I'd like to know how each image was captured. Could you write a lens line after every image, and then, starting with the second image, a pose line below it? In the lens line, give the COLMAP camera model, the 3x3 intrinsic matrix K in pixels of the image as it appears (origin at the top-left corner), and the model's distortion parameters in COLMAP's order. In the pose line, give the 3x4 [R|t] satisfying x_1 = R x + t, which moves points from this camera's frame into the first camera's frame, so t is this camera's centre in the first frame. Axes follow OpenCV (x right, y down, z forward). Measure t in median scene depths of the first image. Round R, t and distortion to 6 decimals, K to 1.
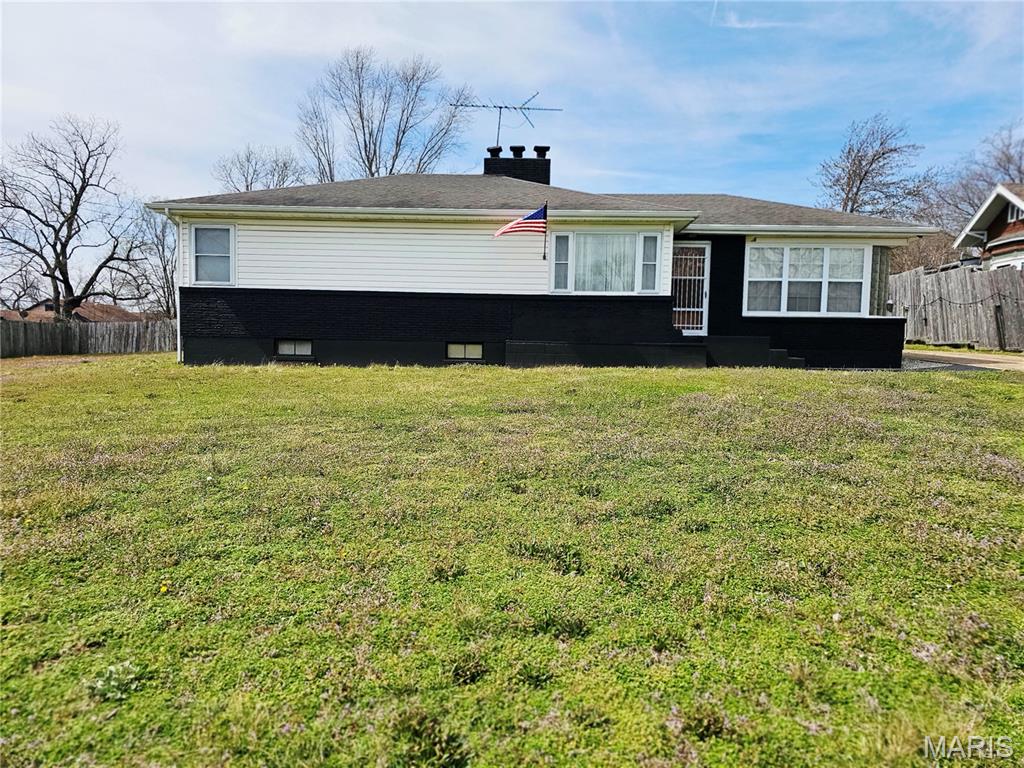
lens RADIAL K [[679.1, 0, 512.0], [0, 679.1, 384.0], [0, 0, 1]] dist [0.005131, 0.001406]
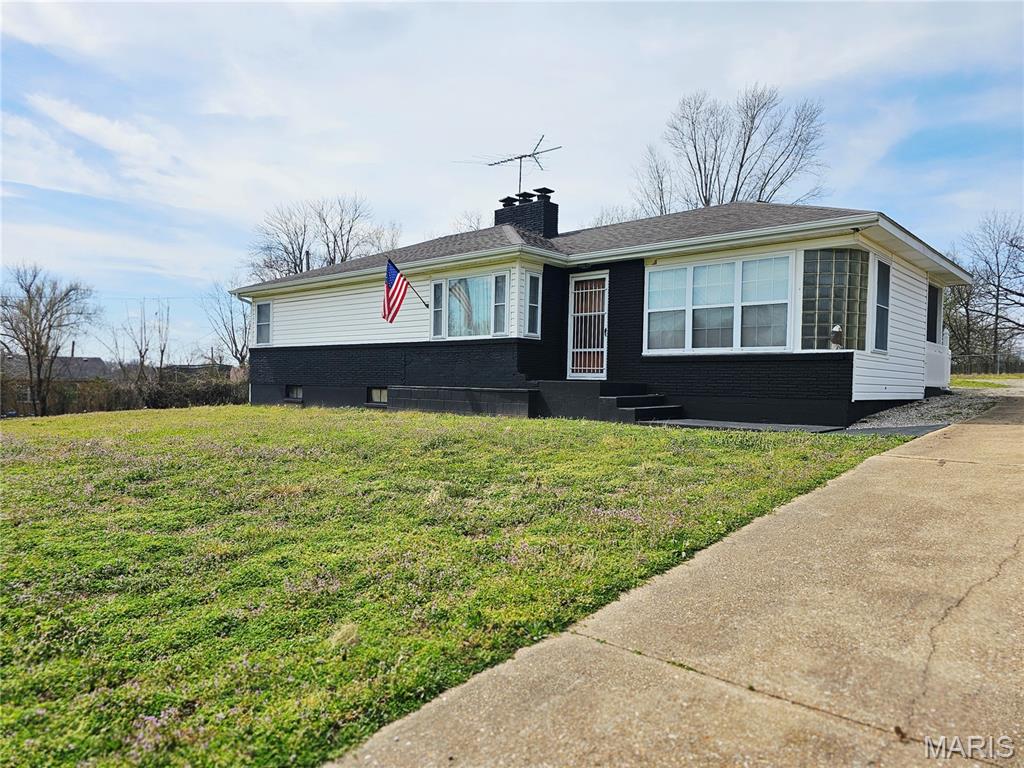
lens RADIAL K [[679.1, 0, 512.0], [0, 679.1, 384.0], [0, 0, 1]] dist [0.005131, 0.001406]
pose [[0.760288, -0.002749, -0.649580, 0.756753], [-0.034998, 0.998365, -0.045188, -0.023191], [0.648643, 0.057090, 0.758949, 0.277878]]
